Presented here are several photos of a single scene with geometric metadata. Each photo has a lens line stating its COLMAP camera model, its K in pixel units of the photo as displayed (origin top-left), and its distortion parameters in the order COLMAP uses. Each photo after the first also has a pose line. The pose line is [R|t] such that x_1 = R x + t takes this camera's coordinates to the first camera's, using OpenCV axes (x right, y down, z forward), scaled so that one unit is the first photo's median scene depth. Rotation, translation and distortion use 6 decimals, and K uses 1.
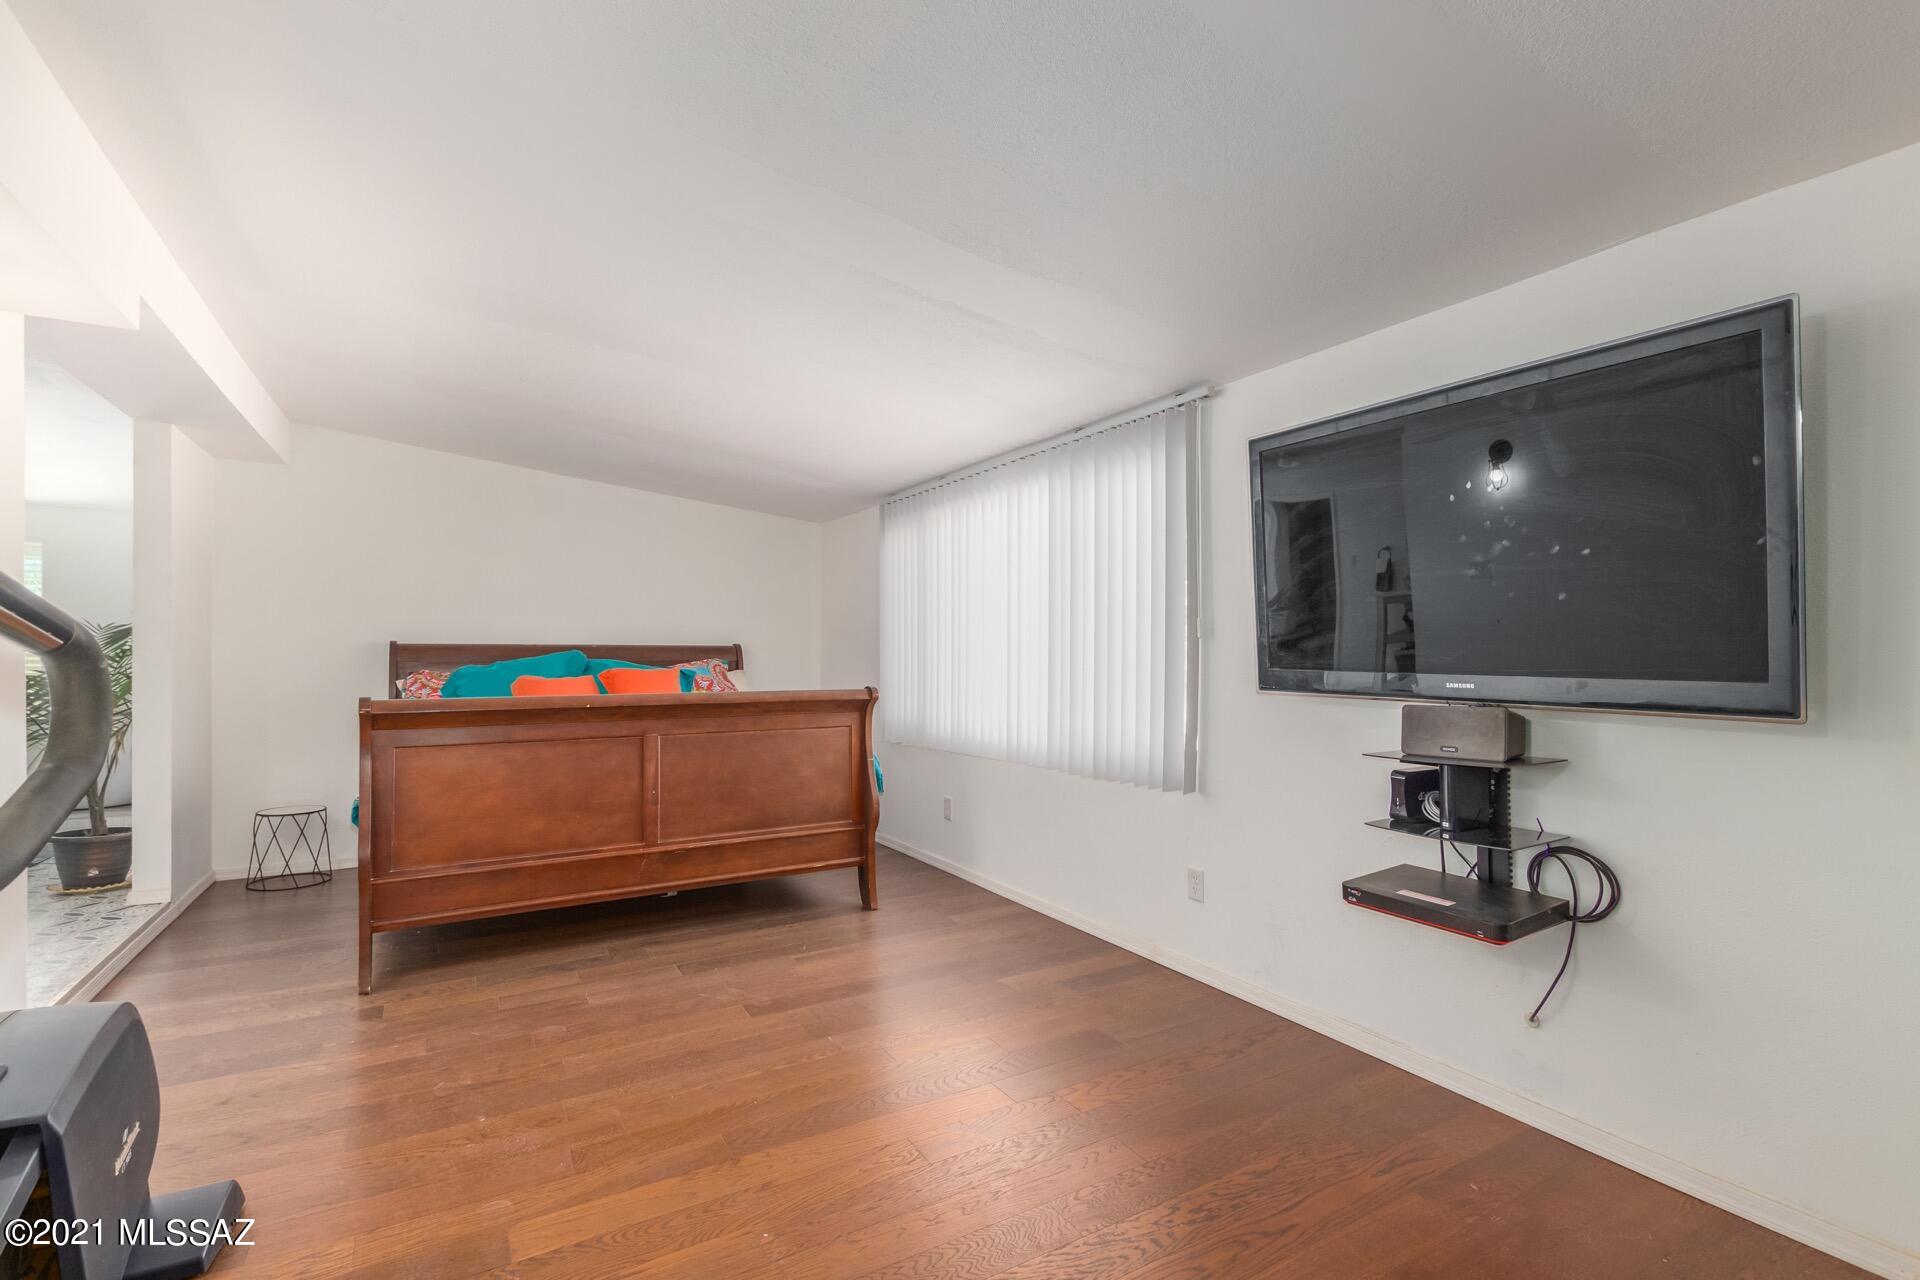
lens RADIAL K [[873.3, 0, 959.0], [0, 873.3, 651.3], [0, 0, 1]] dist [-0.002855, -0.000287]
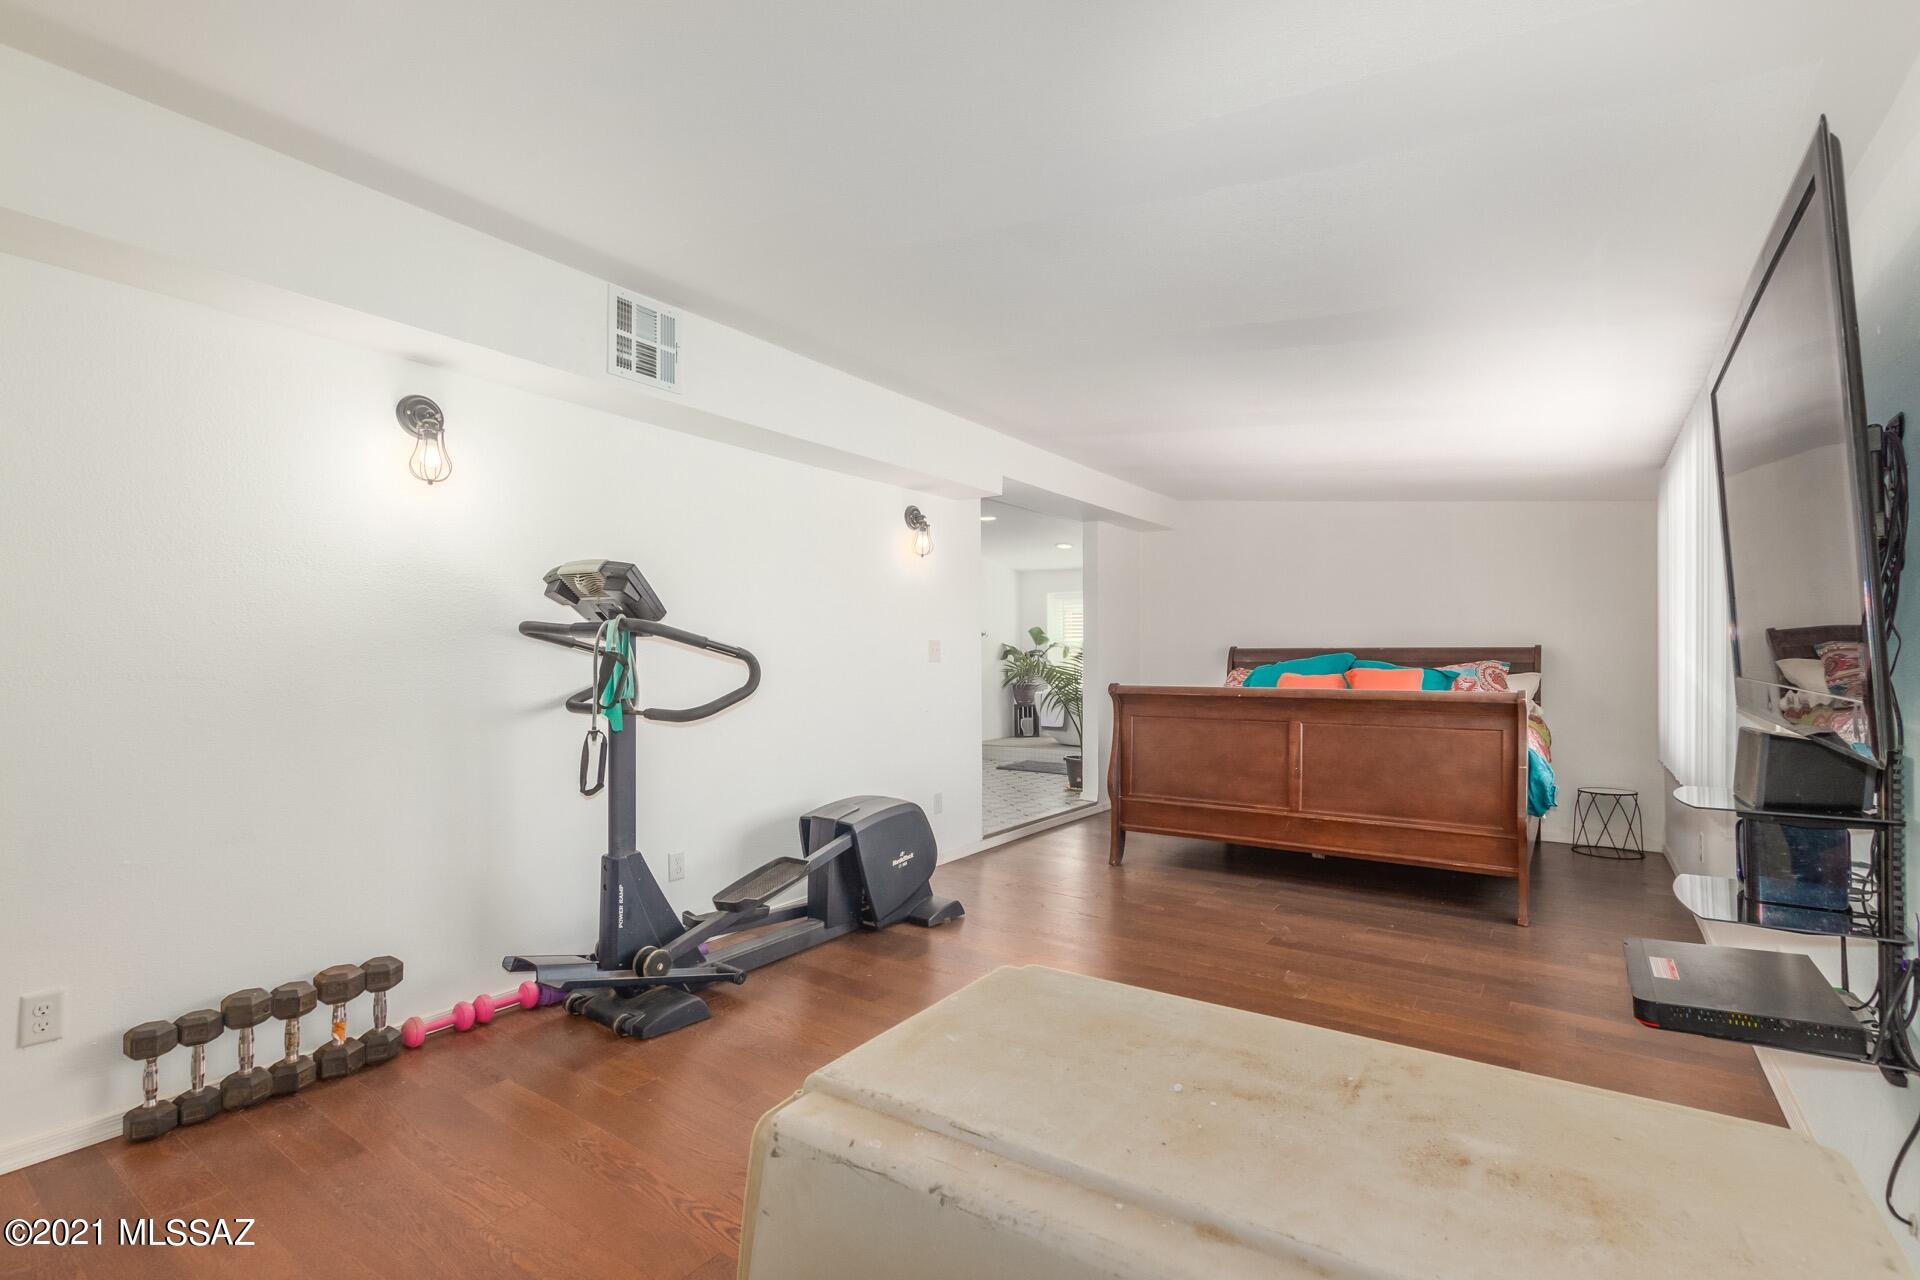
lens RADIAL K [[873.3, 0, 957.9], [0, 873.3, 642.3], [0, 0, 1]] dist [-0.002855, -0.000287]
pose [[0.414304, -0.012455, -0.910053, 0.579085], [0.005209, 0.999922, -0.011313, -0.006211], [0.910123, -0.000053, 0.414337, 0.050071]]
